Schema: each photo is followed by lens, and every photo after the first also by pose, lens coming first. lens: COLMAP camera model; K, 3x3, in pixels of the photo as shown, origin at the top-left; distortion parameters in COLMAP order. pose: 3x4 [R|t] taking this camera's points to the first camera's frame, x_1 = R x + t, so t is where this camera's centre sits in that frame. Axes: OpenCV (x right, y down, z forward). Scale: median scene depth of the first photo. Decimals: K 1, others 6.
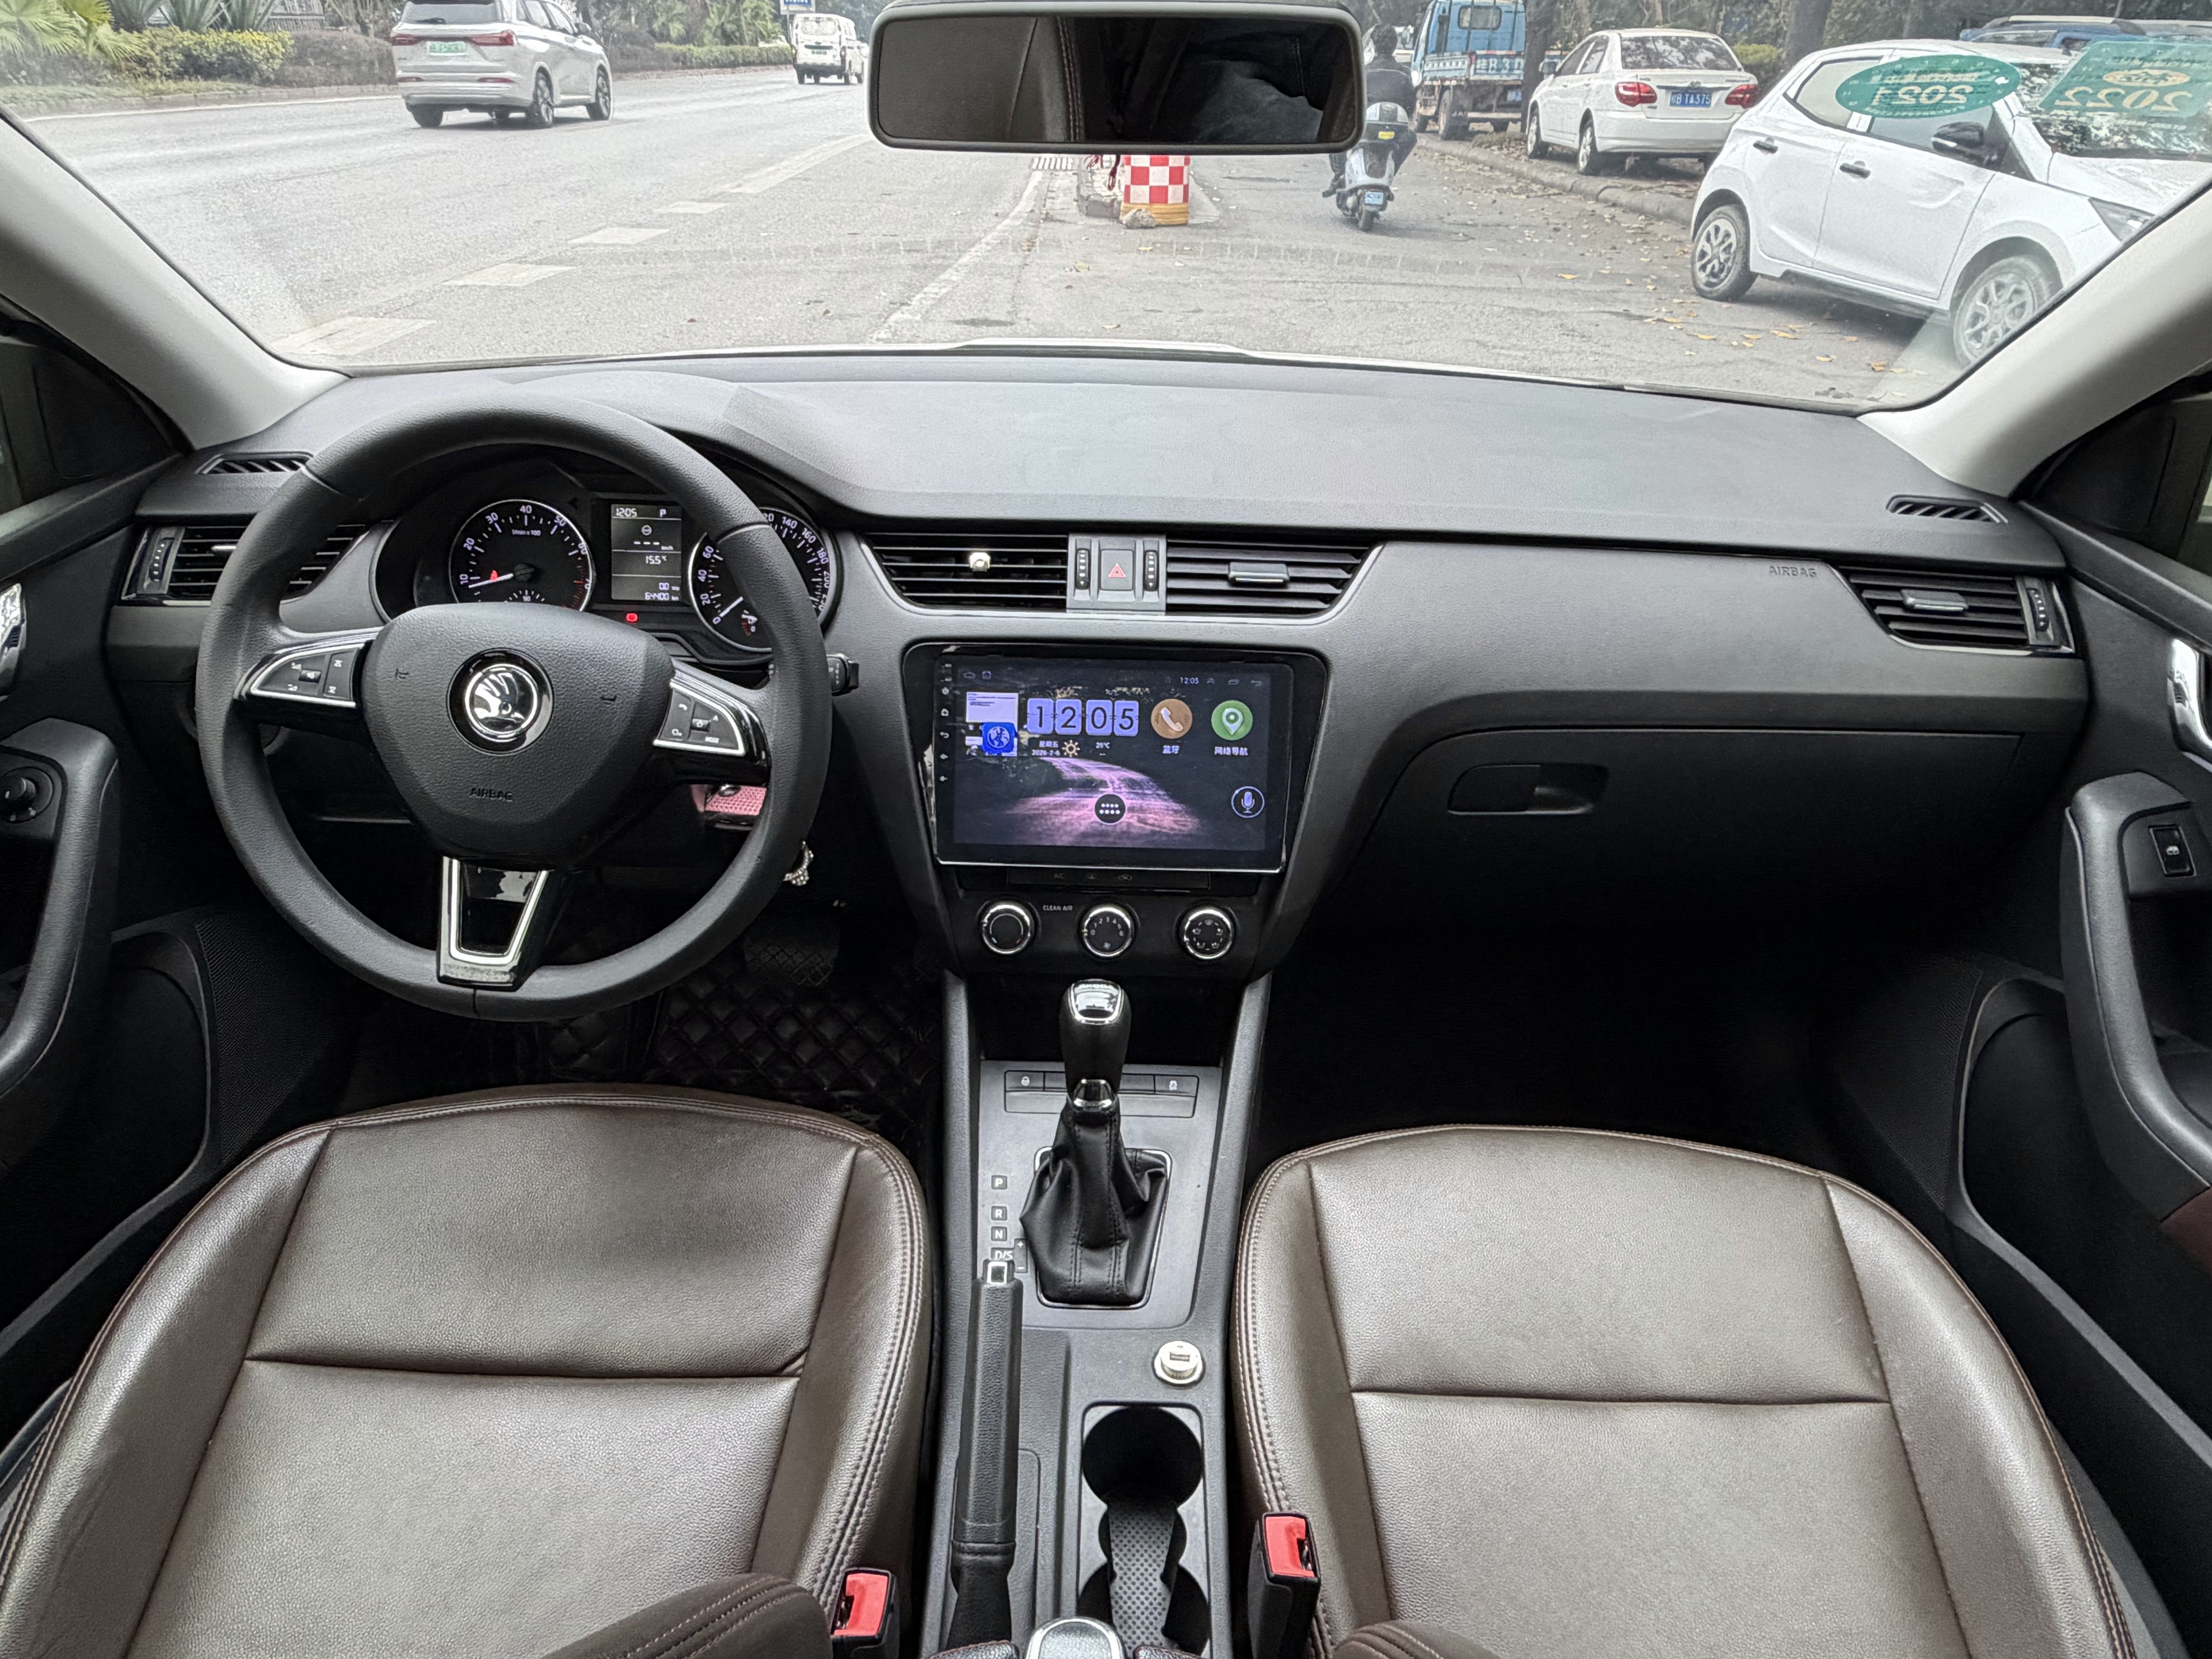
lens RADIAL K [[1405.9, 0, 1106.0], [0, 1405.9, 829.5], [0, 0, 1]] dist [0.003795, -0.000195]
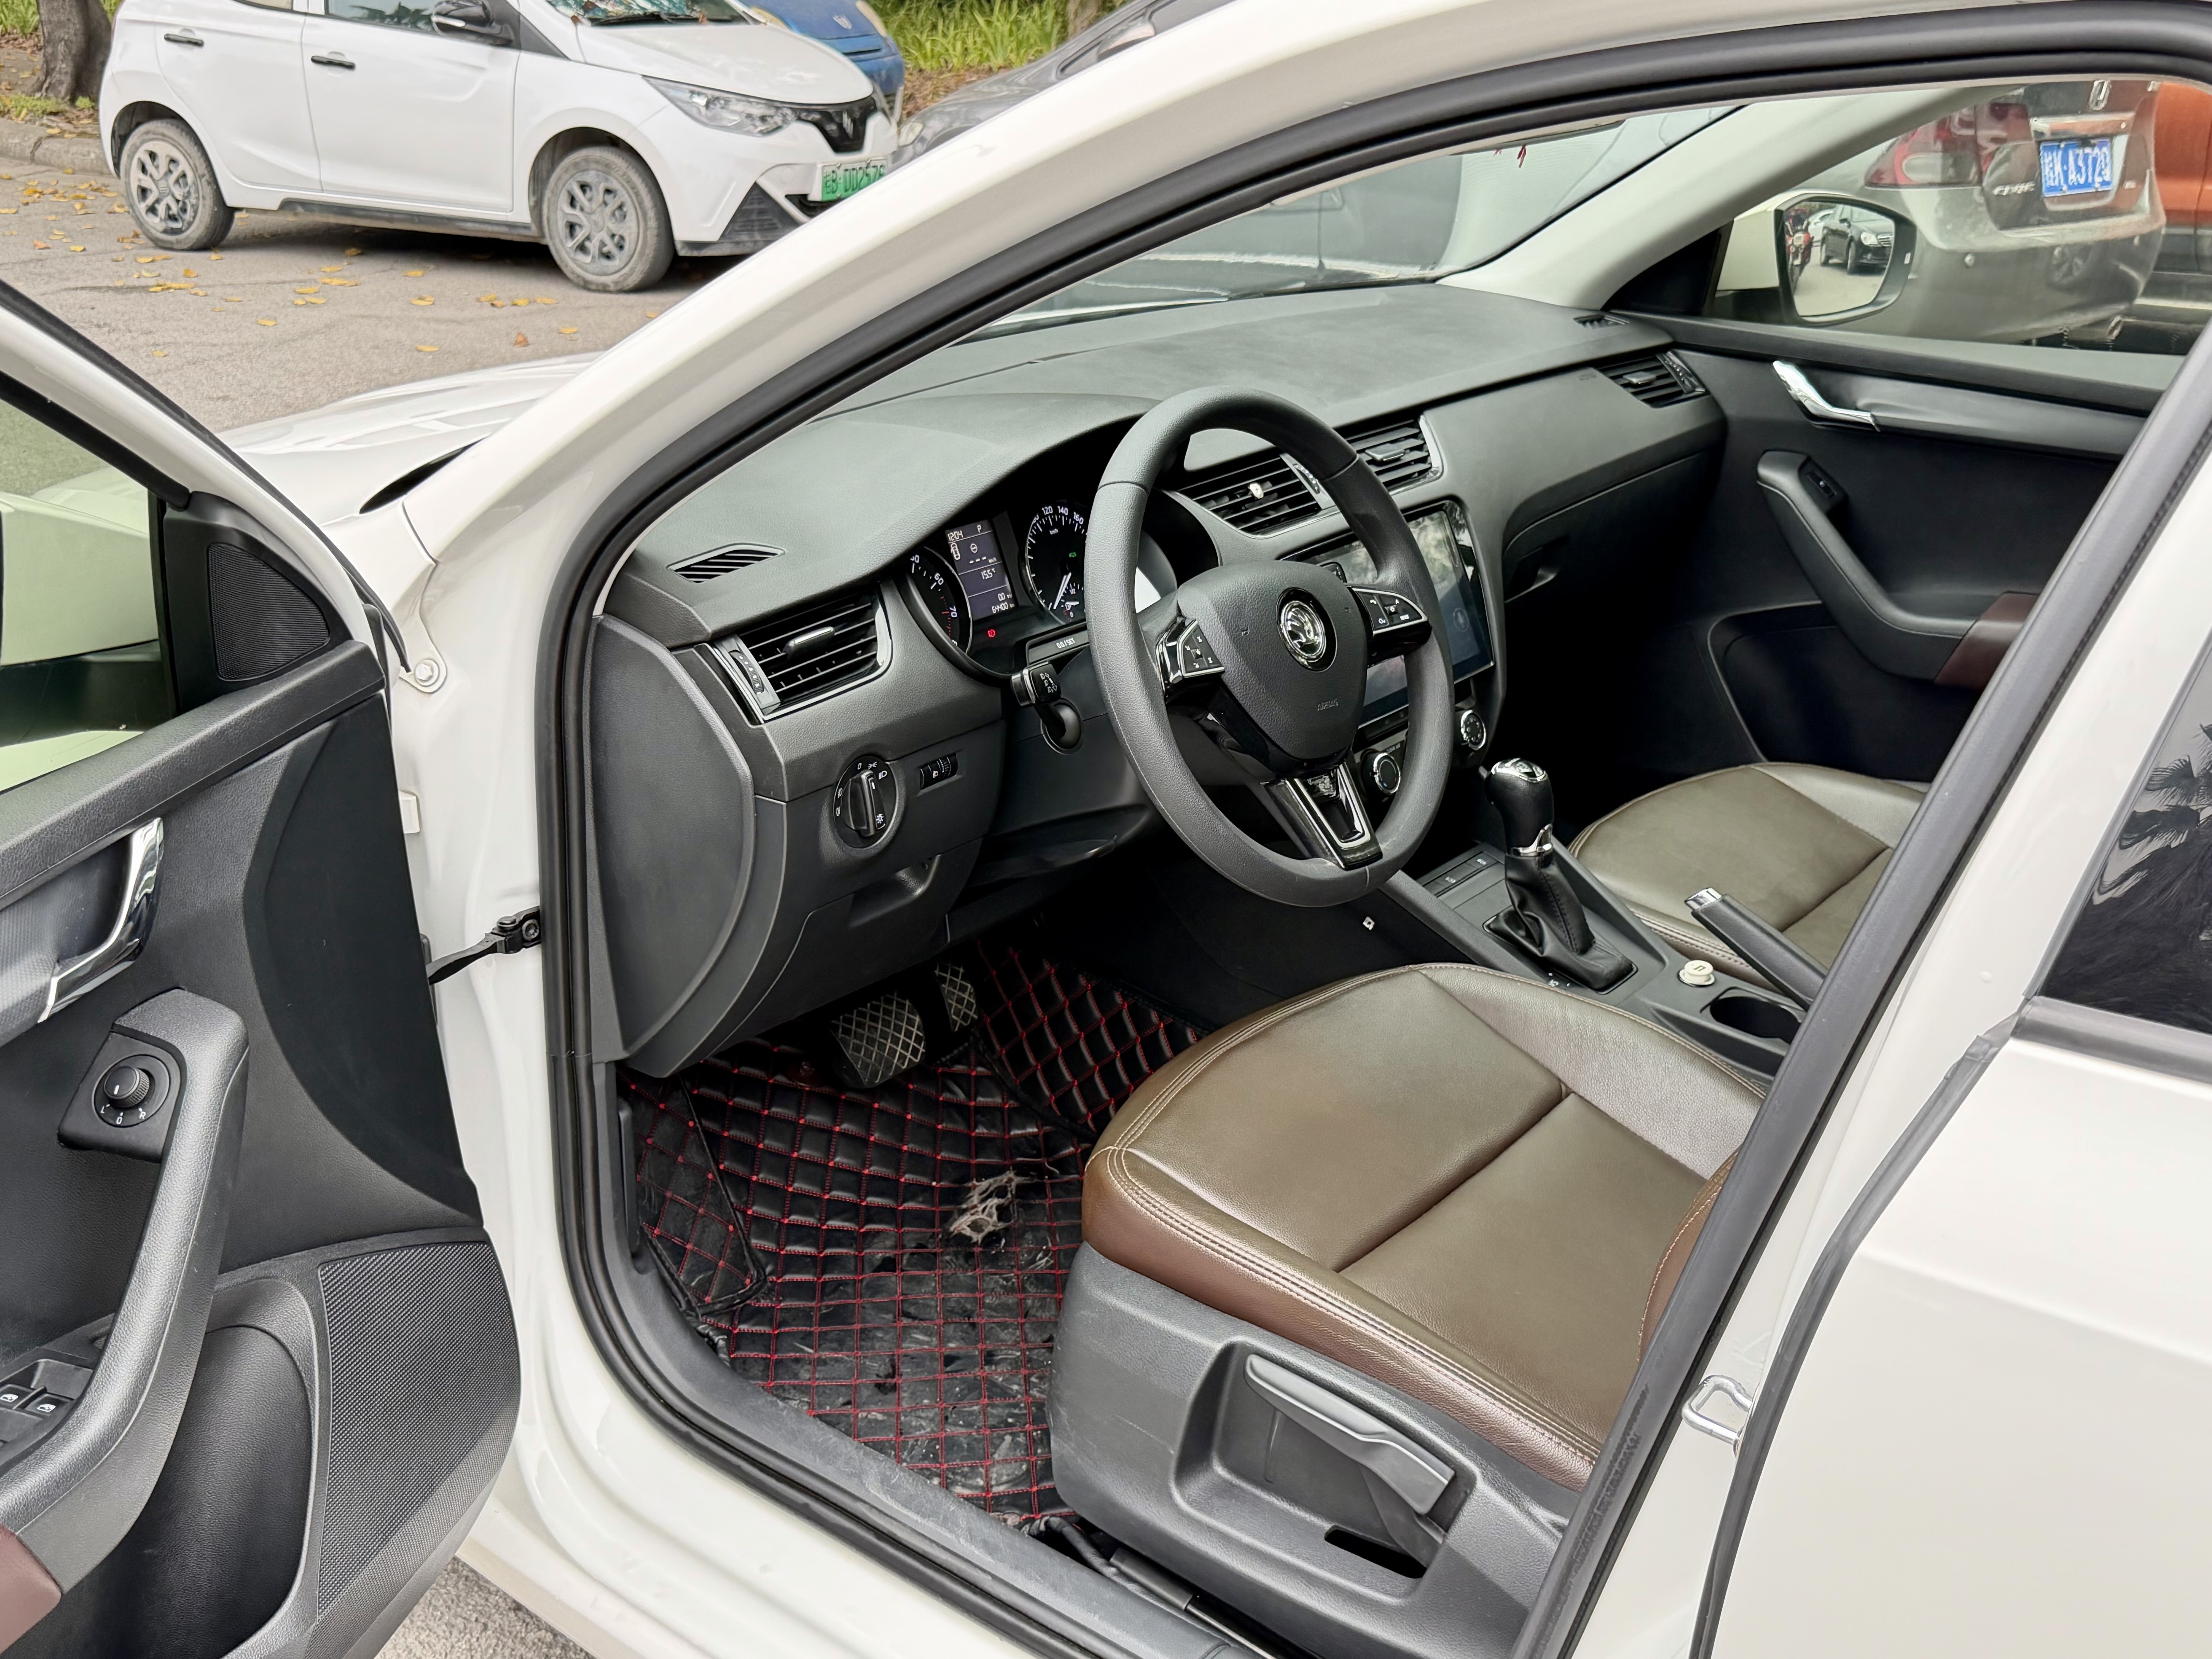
lens RADIAL K [[2269.8, 0, 1106.0], [0, 2269.8, 829.5], [0, 0, 1]] dist [0.092605, -0.210083]
pose [[0.622729, -0.314930, 0.716259, -1.508243], [0.391118, 0.918137, 0.063648, -0.094559], [-0.677669, 0.240506, 0.694926, -0.150439]]
